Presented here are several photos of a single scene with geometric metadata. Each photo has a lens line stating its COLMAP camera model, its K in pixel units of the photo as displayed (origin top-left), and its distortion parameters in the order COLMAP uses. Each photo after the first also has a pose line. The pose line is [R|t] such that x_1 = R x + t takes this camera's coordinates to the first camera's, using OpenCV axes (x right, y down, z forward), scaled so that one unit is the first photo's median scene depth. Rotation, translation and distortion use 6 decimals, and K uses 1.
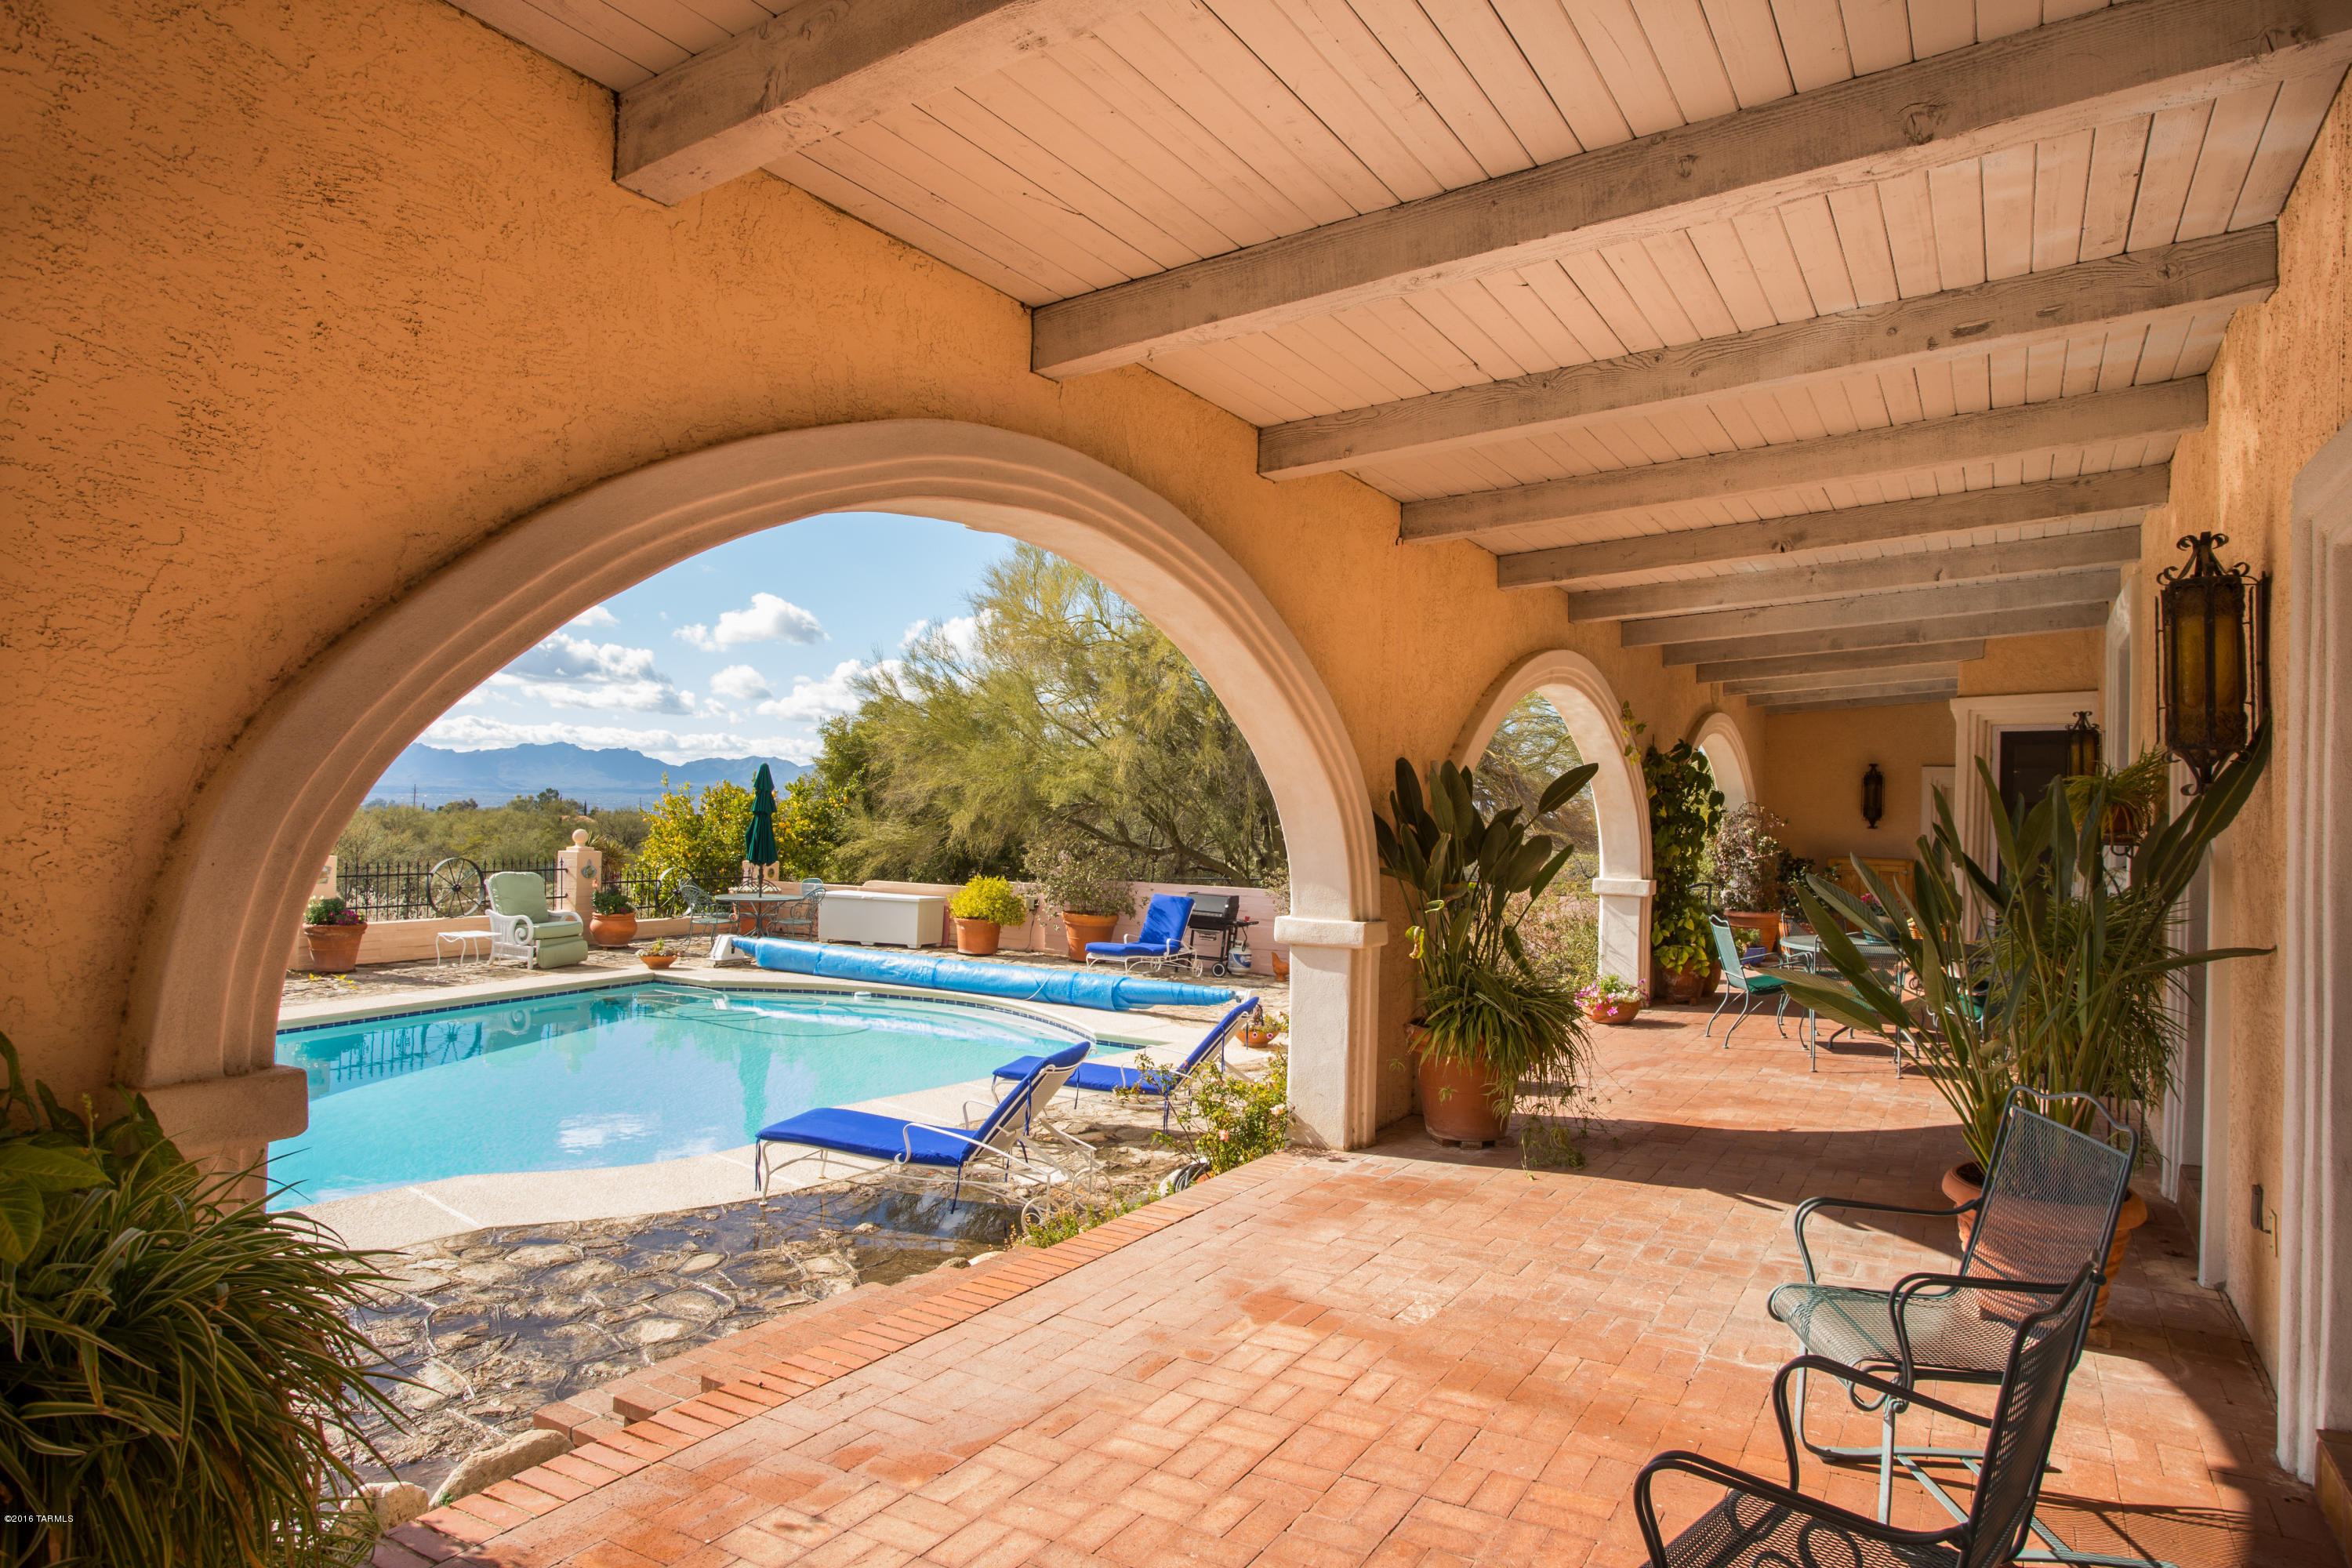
lens RADIAL K [[1464.1, 0, 1174.9], [0, 1464.1, 787.6], [0, 0, 1]] dist [0.006142, 0.000622]
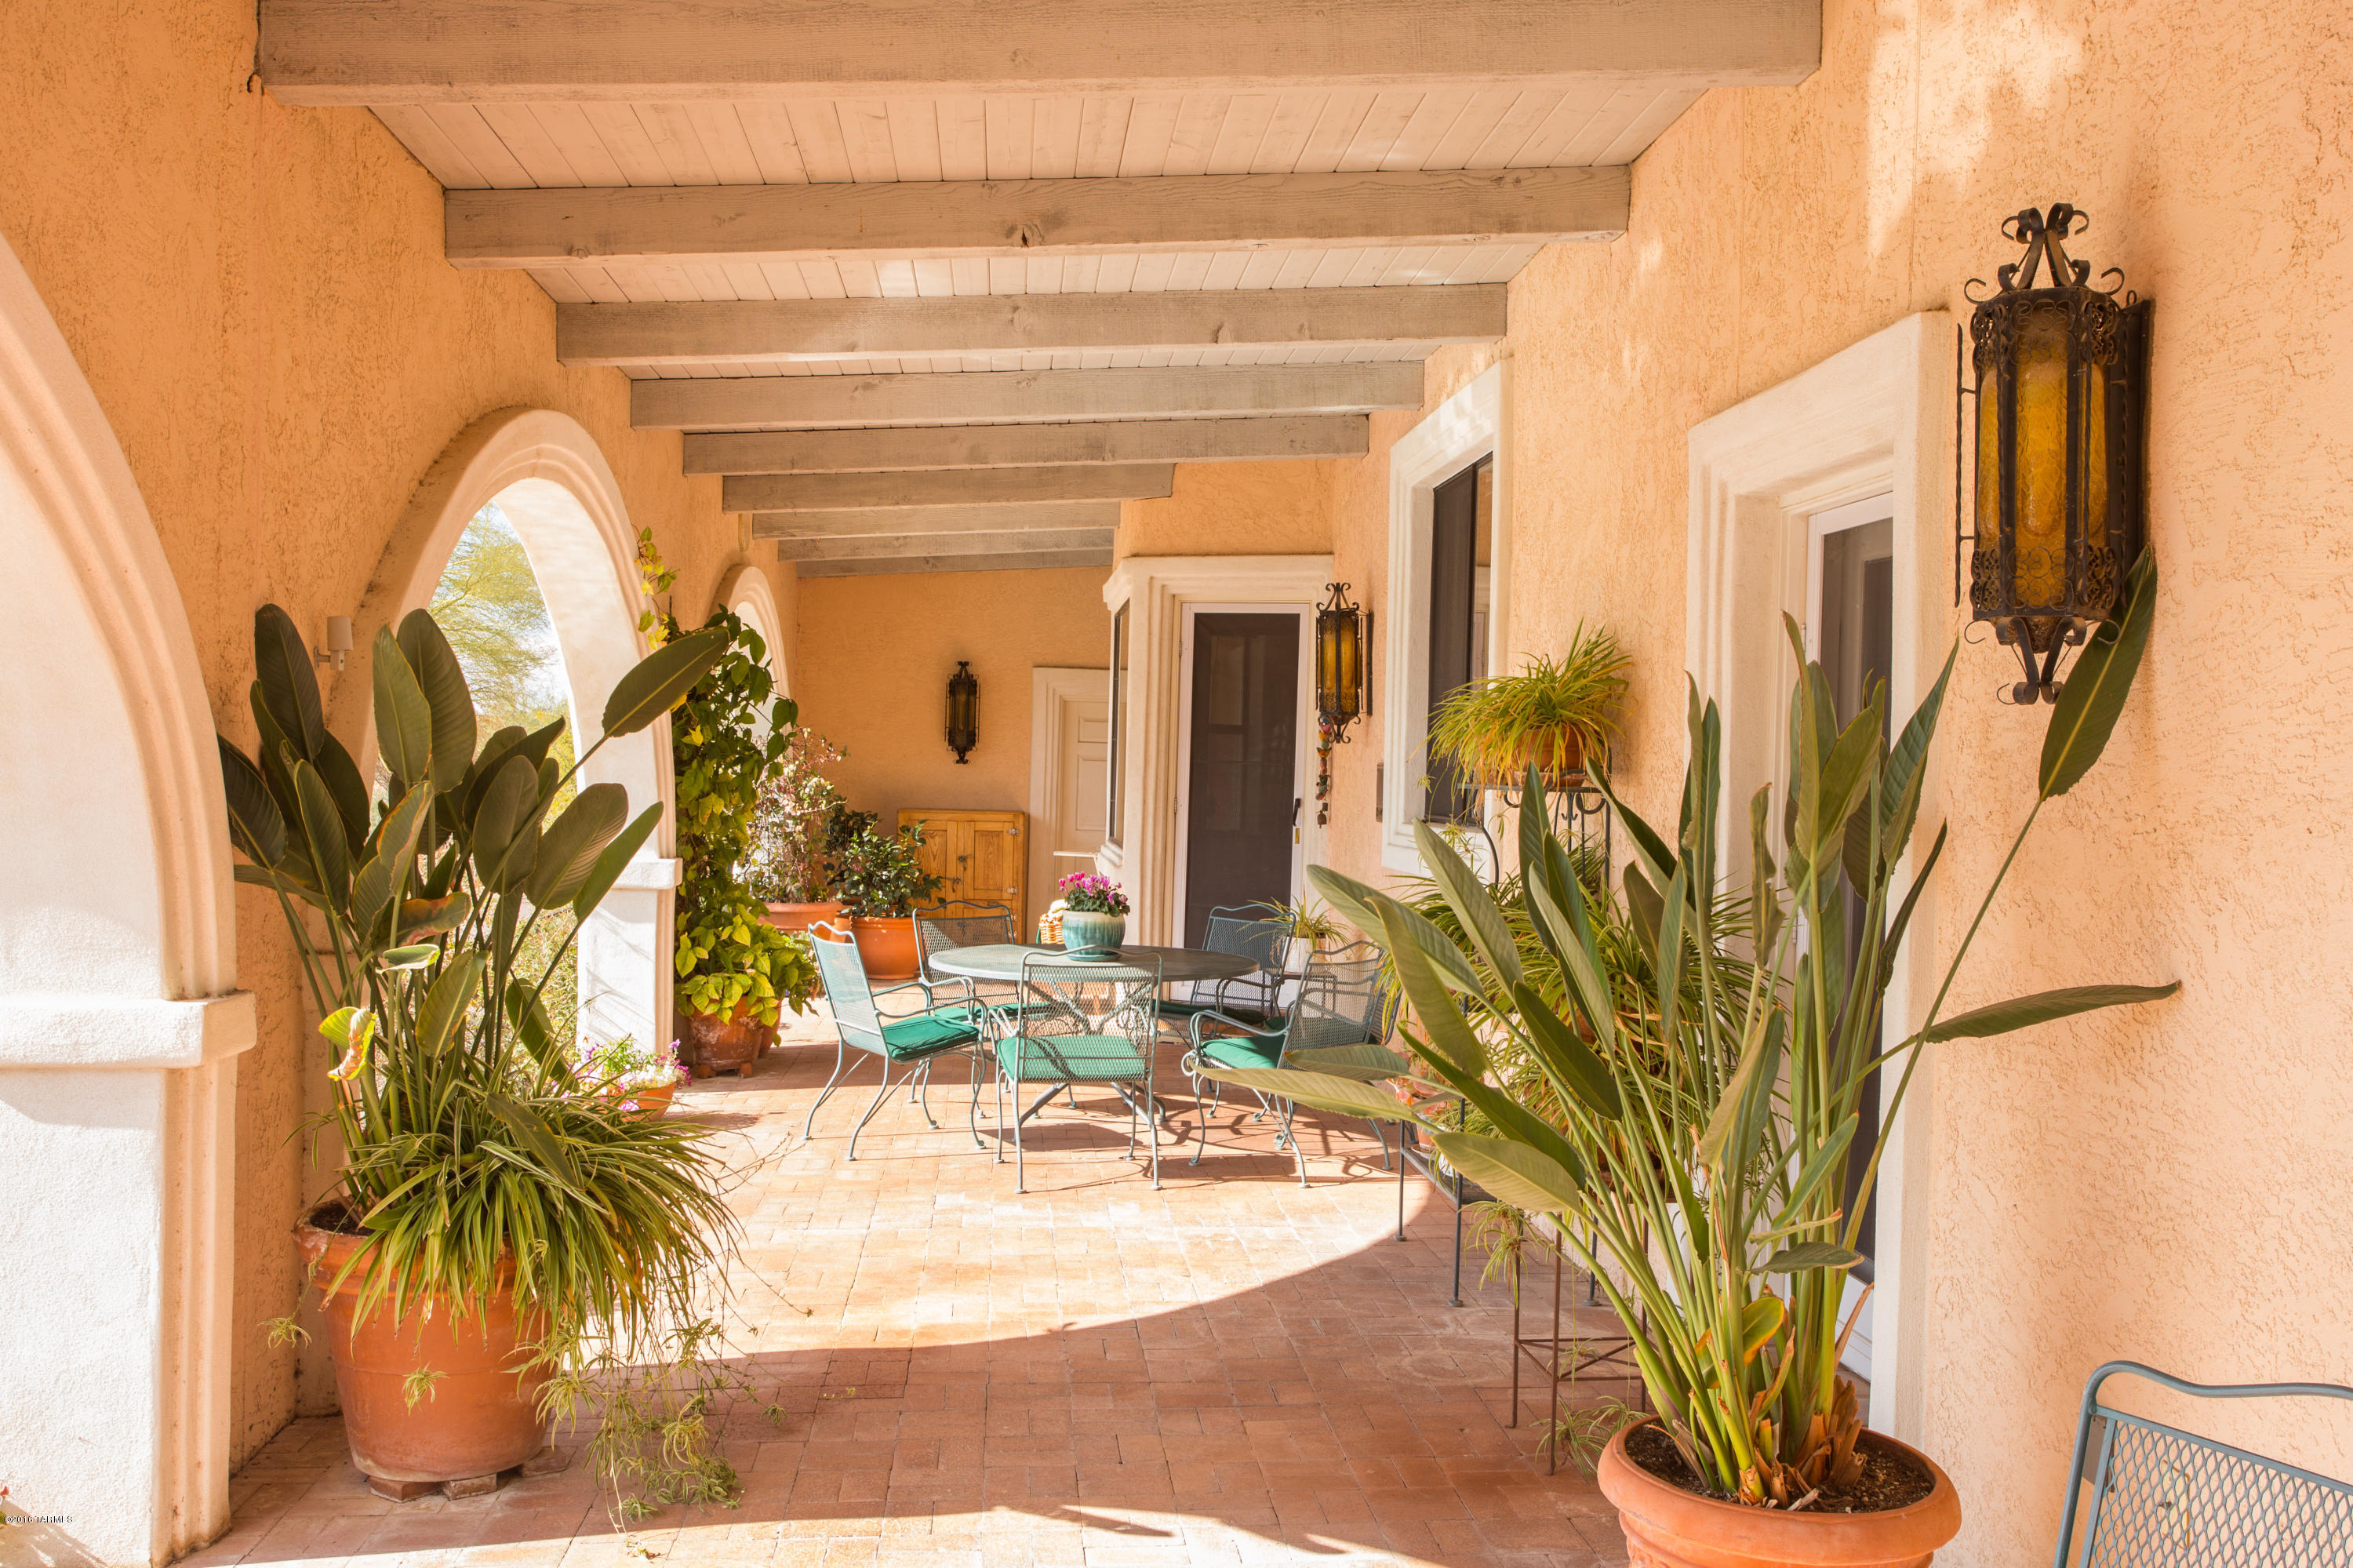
lens RADIAL K [[2135.2, 0, 1189.8], [0, 2135.2, 830.4], [0, 0, 1]] dist [0.040561, 0.000000]
pose [[0.795662, -0.023513, 0.605284, -0.009754], [-0.012851, 0.998366, 0.055676, 0.005163], [-0.605604, -0.052078, 0.794060, 0.252649]]
